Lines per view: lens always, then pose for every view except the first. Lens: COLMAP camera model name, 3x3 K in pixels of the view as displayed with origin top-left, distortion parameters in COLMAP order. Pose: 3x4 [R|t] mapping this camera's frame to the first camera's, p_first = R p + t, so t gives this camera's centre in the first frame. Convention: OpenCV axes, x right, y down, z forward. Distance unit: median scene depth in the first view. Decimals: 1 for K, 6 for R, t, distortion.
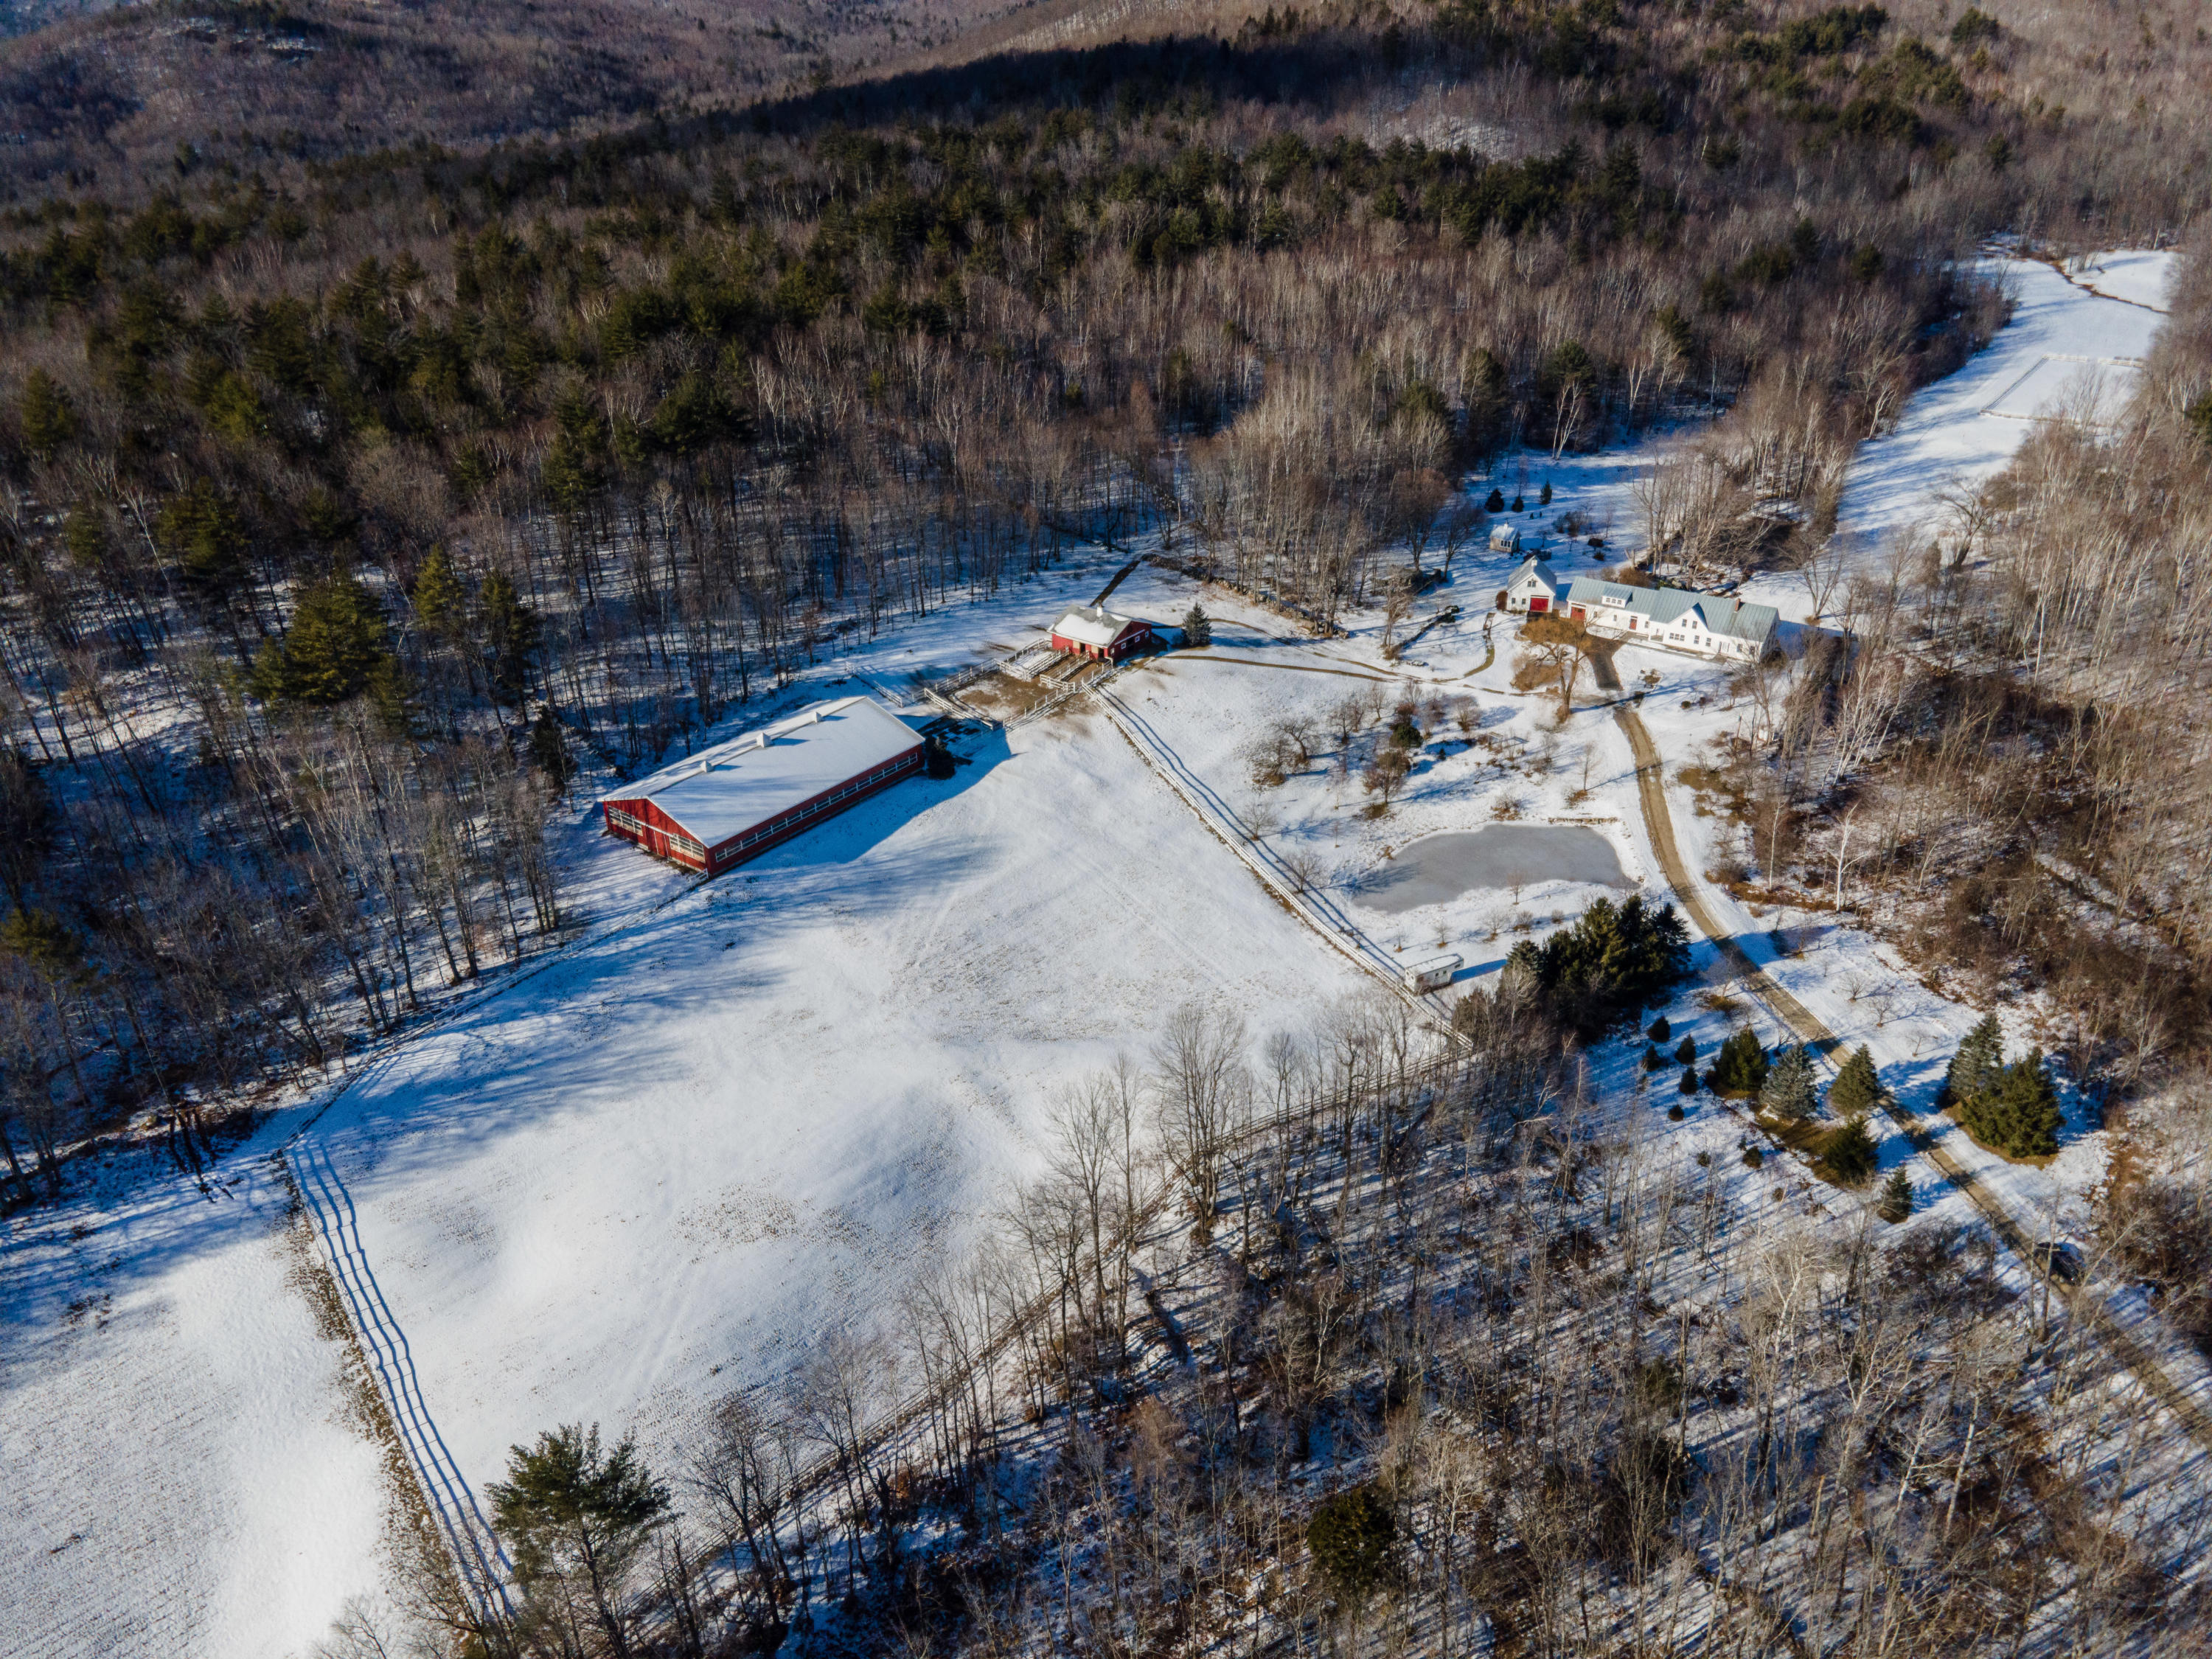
lens RADIAL K [[1601.2, 0, 1096.3], [0, 1601.2, 826.2], [0, 0, 1]] dist [0.034948, 0.018804]
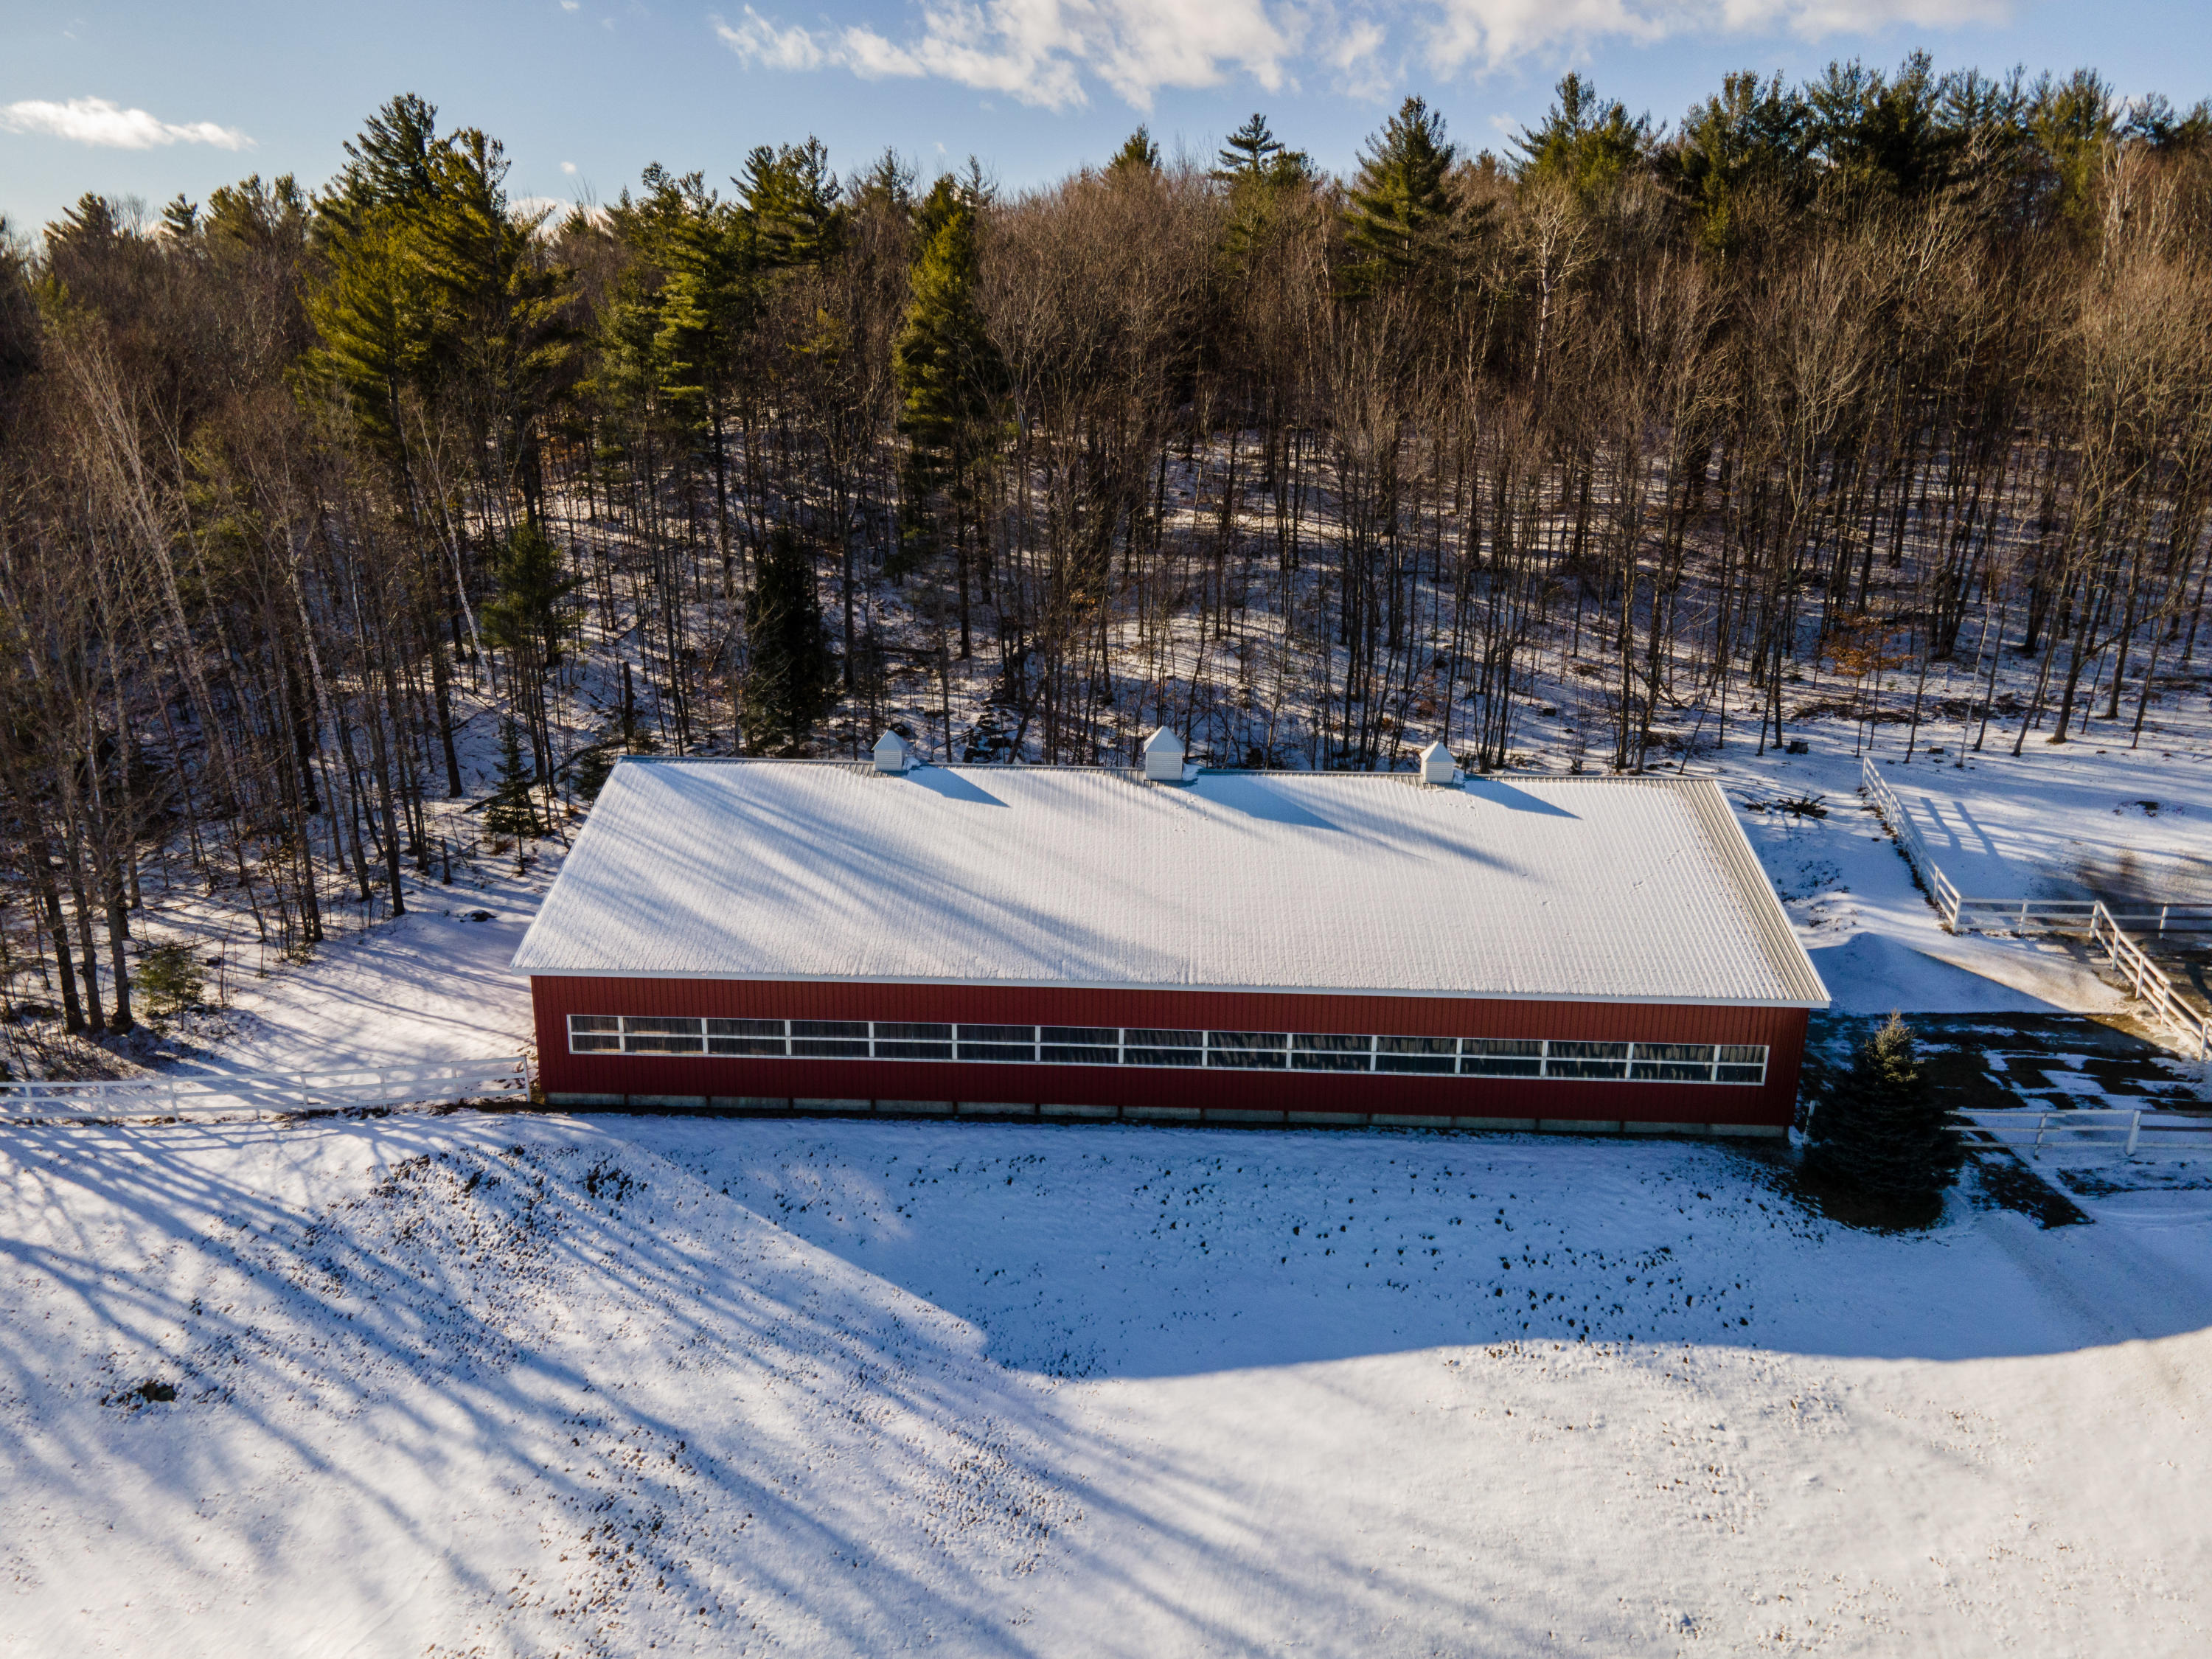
lens RADIAL K [[1601.2, 0, 1091.2], [0, 1601.2, 828.0], [0, 0, 1]] dist [0.034948, 0.018804]
pose [[0.591059, 0.256085, -0.764899, -0.010144], [-0.404043, 0.914721, -0.005971, -0.034669], [0.698140, 0.312581, 0.644123, 0.787220]]
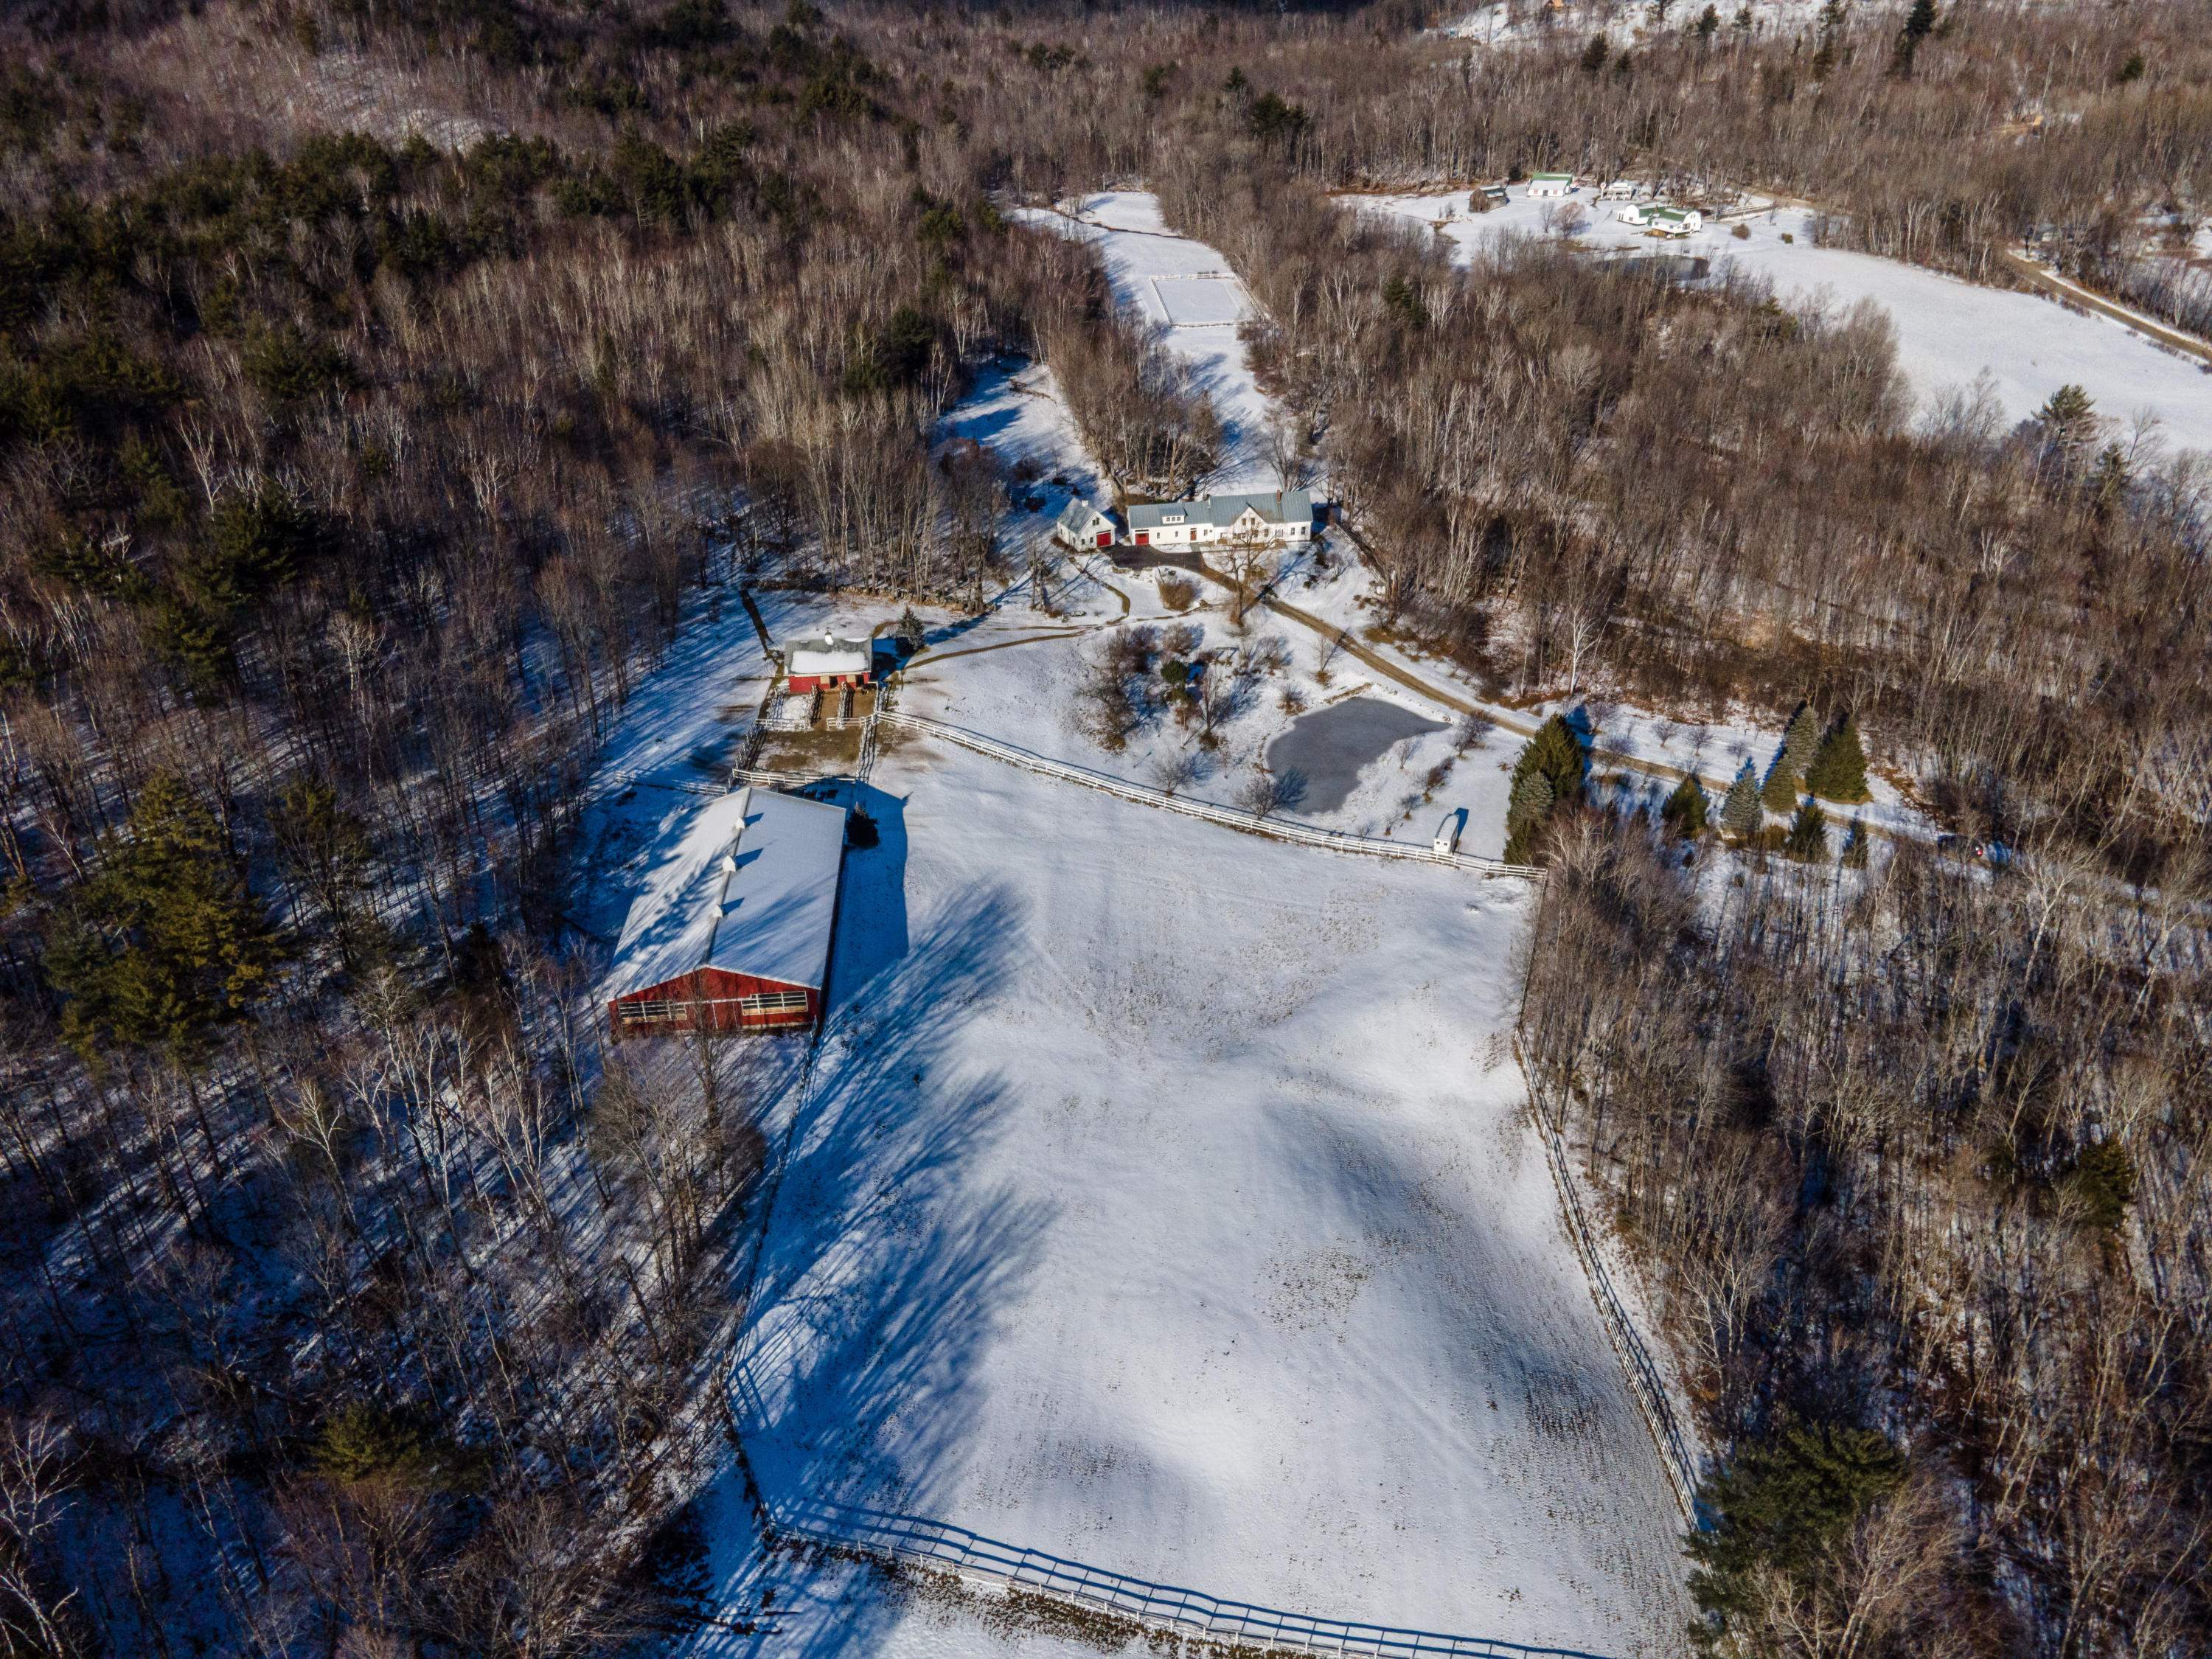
lens RADIAL K [[1601.2, 0, 1095.4], [0, 1601.2, 835.1], [0, 0, 1]] dist [0.034948, 0.018804]
pose [[0.739543, -0.325917, 0.588944, -0.524210], [0.322667, 0.939531, 0.114753, -0.096606], [-0.590731, 0.105168, 0.799985, 0.214985]]
